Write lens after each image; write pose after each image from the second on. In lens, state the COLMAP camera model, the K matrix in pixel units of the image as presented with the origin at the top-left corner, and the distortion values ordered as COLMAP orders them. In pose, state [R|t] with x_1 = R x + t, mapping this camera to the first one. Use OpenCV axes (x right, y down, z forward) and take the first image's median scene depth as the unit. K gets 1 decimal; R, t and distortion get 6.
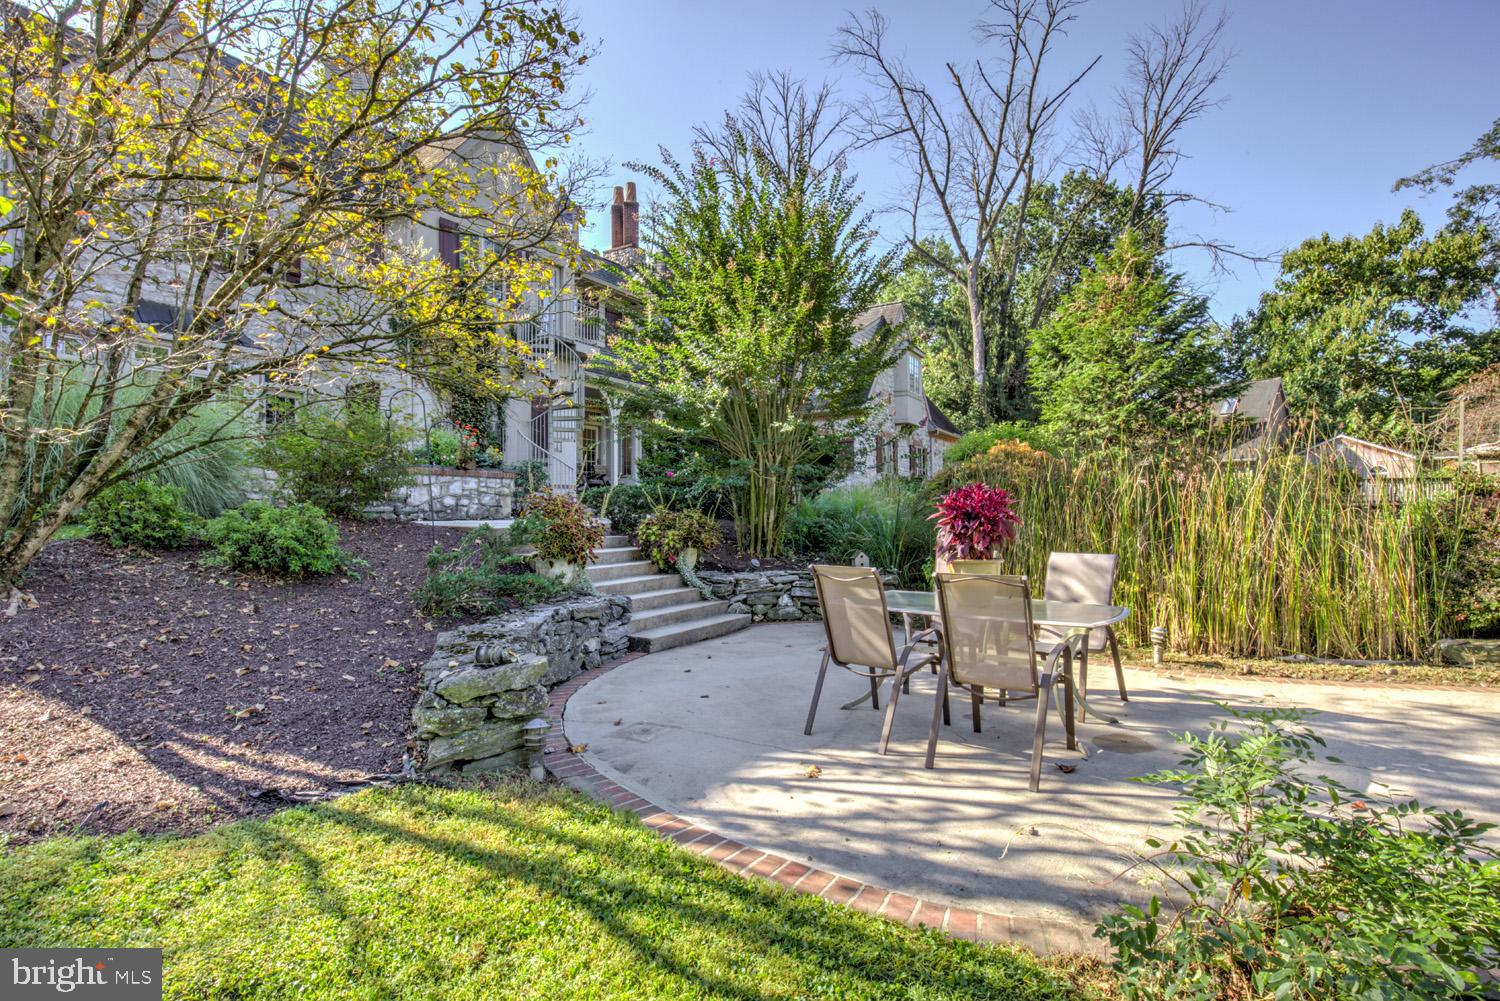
lens RADIAL K [[718.1, 0, 756.3], [0, 718.1, 498.2], [0, 0, 1]] dist [0.000208, -0.000025]
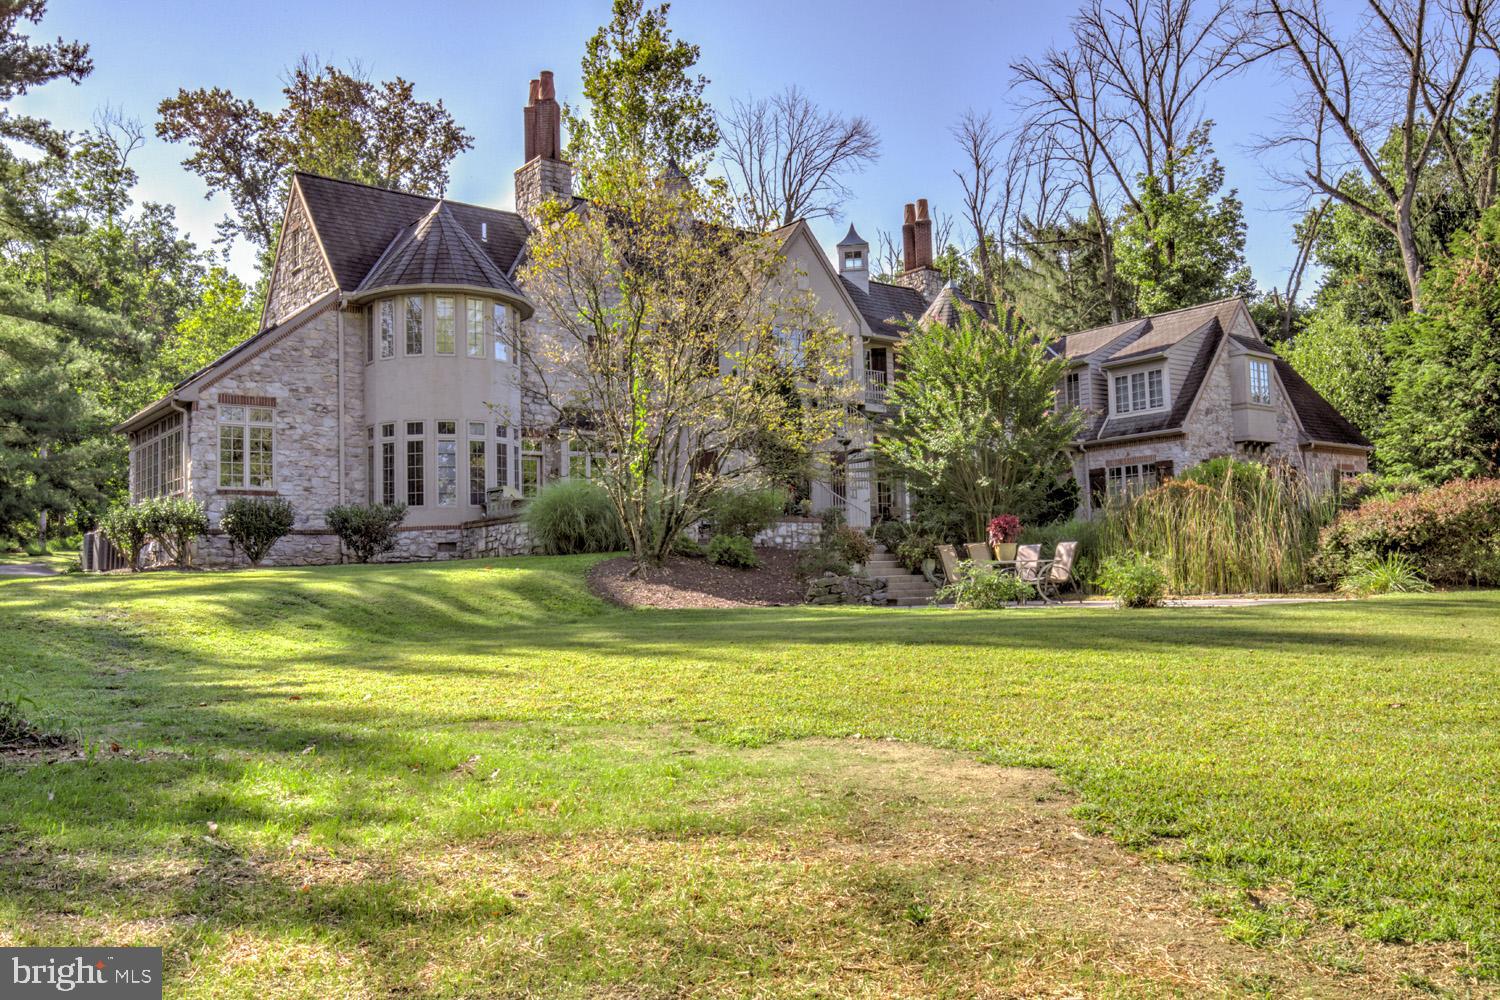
lens RADIAL K [[1248.8, 0, 750.7], [0, 1248.8, 497.5], [0, 0, 1]] dist [0.000006, 0.000913]
pose [[0.934467, -0.047472, -0.352870, 0.310543], [0.031492, 0.998207, -0.050893, 0.035011], [0.354654, 0.036446, 0.934287, -1.047695]]
